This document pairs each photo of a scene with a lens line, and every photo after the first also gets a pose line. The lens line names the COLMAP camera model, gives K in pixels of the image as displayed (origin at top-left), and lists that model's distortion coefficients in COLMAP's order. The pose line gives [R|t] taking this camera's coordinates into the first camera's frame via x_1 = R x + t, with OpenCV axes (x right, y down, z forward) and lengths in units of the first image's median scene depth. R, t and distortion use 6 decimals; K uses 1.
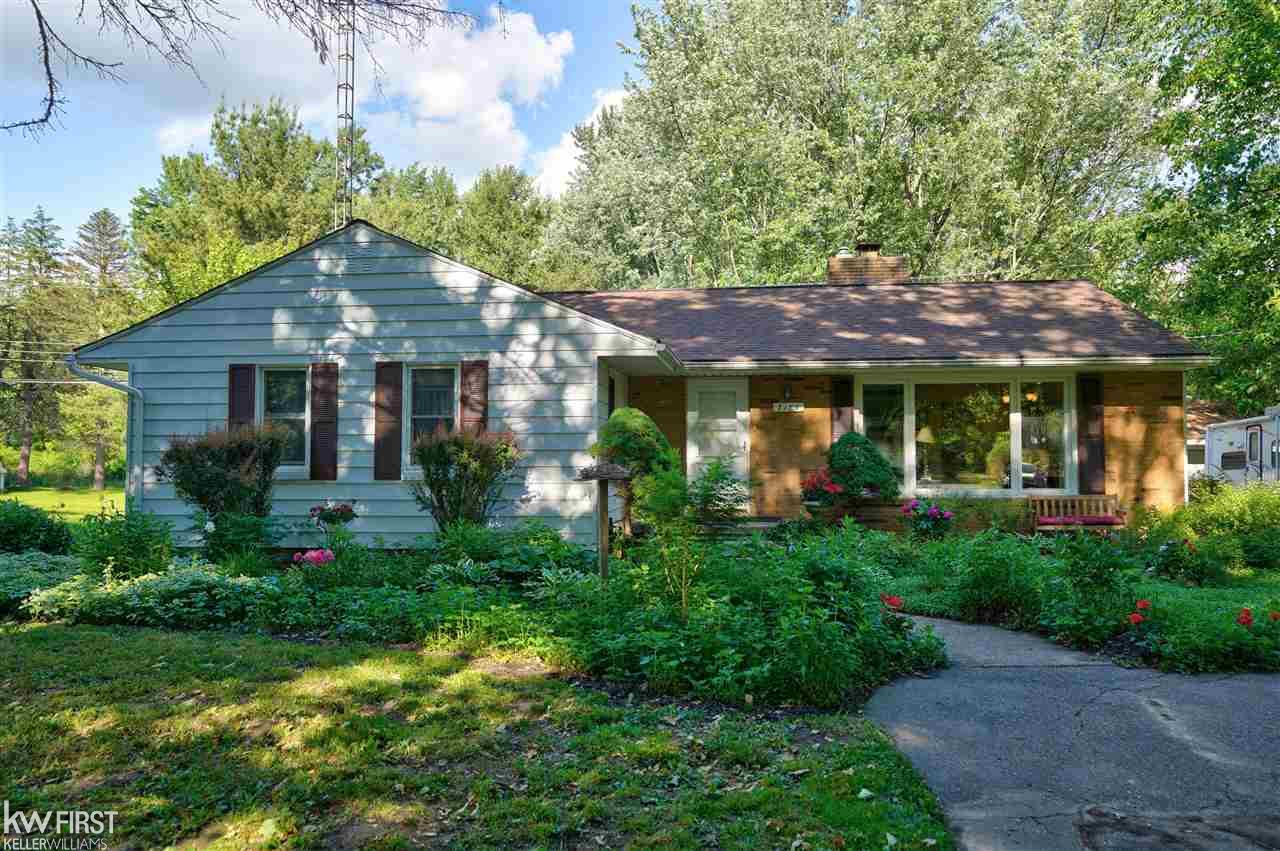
lens RADIAL K [[964.7, 0, 640.0], [0, 964.7, 425.5], [0, 0, 1]] dist [0.029718, 0.001261]
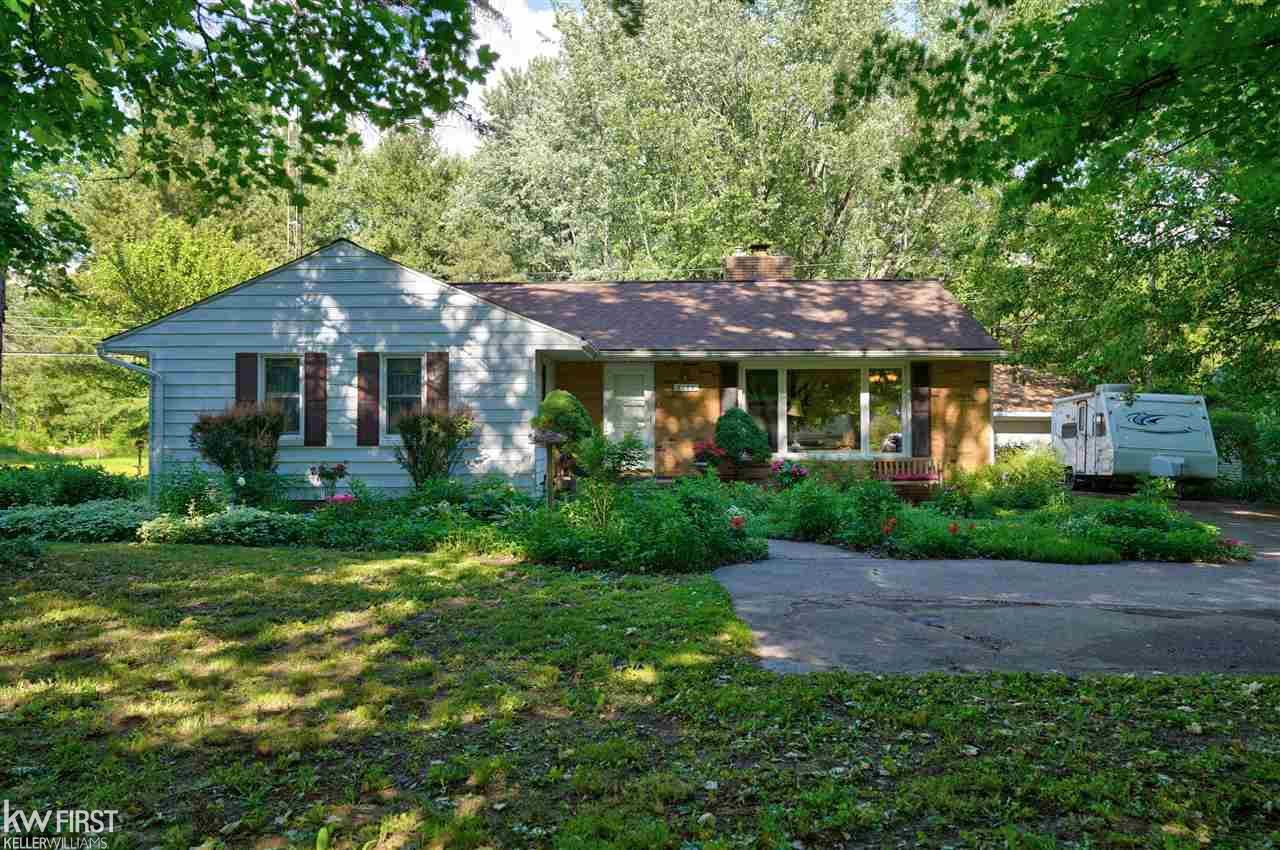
lens RADIAL K [[1030.0, 0, 640.0], [0, 1030.0, 425.0], [0, 0, 1]] dist [-0.002086, -0.000598]
pose [[0.996260, 0.000113, 0.086405, -0.019634], [-0.002684, 0.999557, 0.029634, -0.010585], [-0.086364, -0.029755, 0.995819, -0.323058]]
